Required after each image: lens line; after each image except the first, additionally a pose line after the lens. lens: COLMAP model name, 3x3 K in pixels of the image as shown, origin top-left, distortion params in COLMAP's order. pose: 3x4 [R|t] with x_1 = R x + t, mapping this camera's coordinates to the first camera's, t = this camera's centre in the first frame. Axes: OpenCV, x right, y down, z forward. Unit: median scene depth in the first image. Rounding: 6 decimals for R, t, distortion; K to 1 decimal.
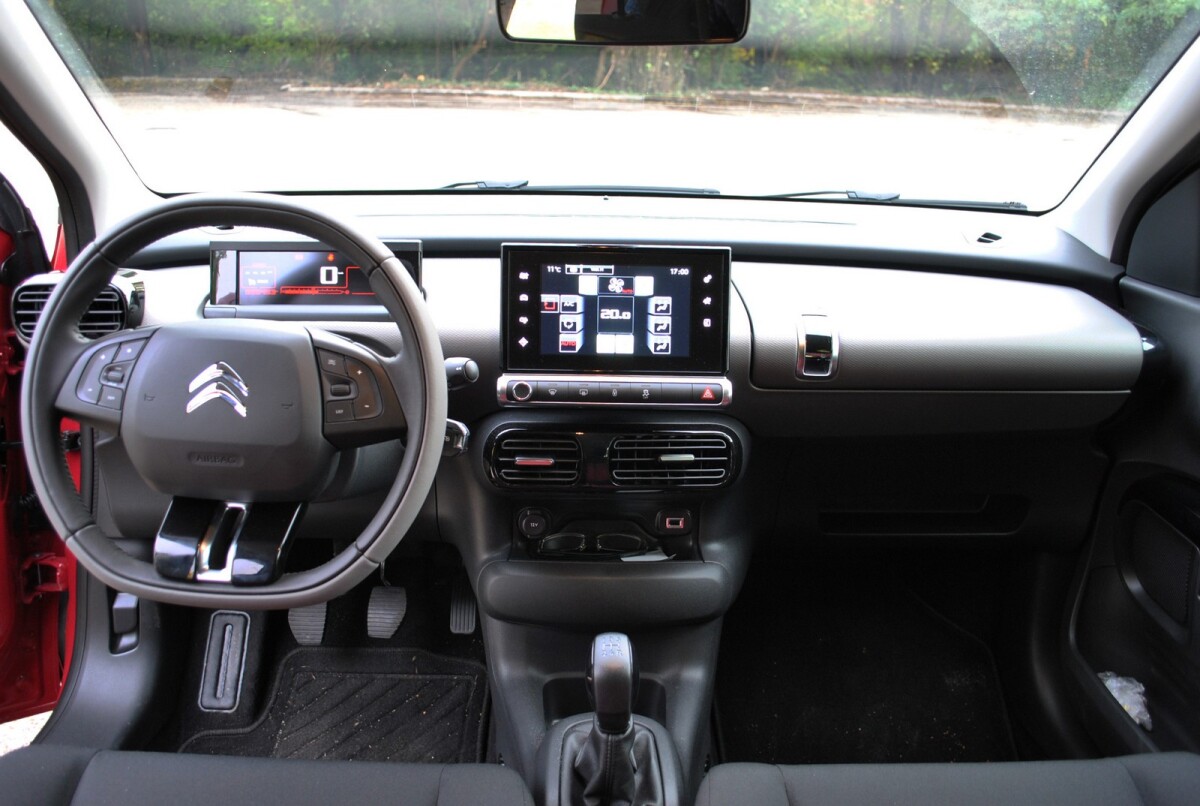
lens RADIAL K [[953.3, 0, 593.8], [0, 953.3, 400.7], [0, 0, 1]] dist [-0.081734, 0.006040]
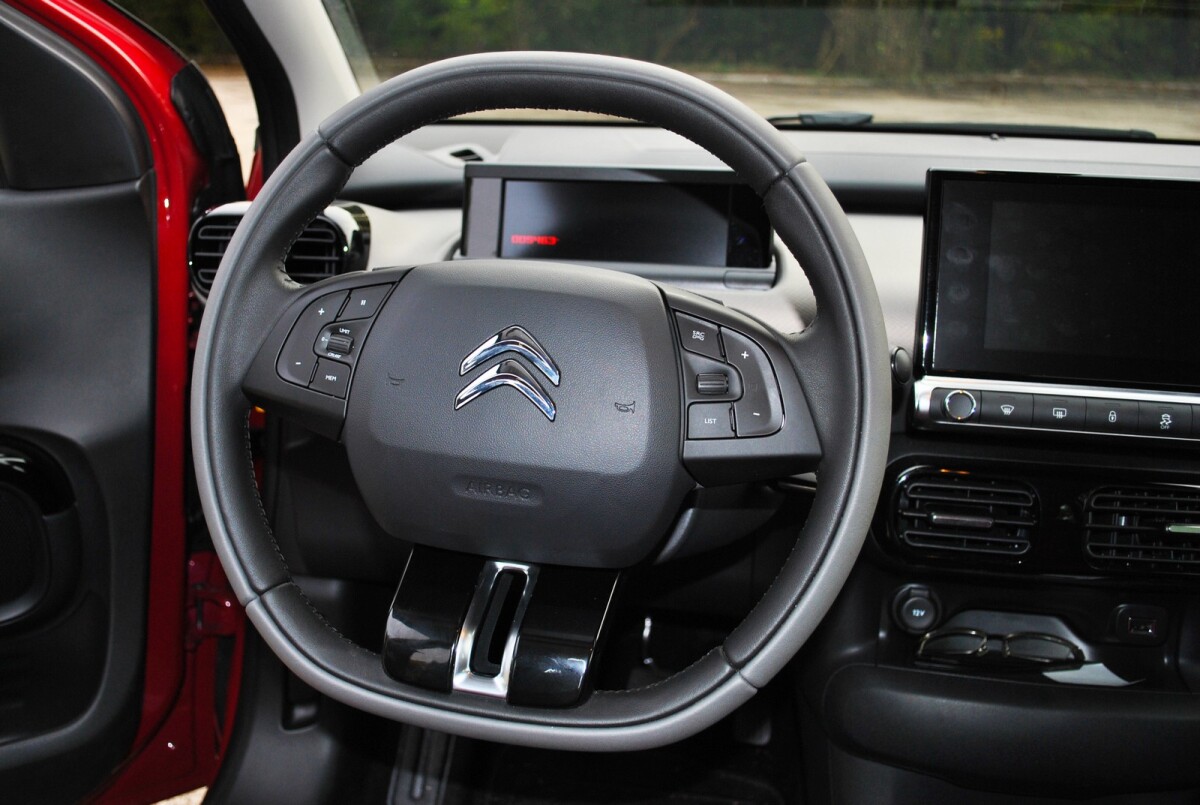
lens RADIAL K [[1058.6, 0, 580.9], [0, 1058.6, 375.5], [0, 0, 1]] dist [-0.068390, 0.011829]
pose [[0.978366, 0.049427, -0.200891, -0.174328], [-0.057492, 0.997749, -0.034511, 0.007881], [0.198733, 0.045314, 0.979006, 0.284237]]
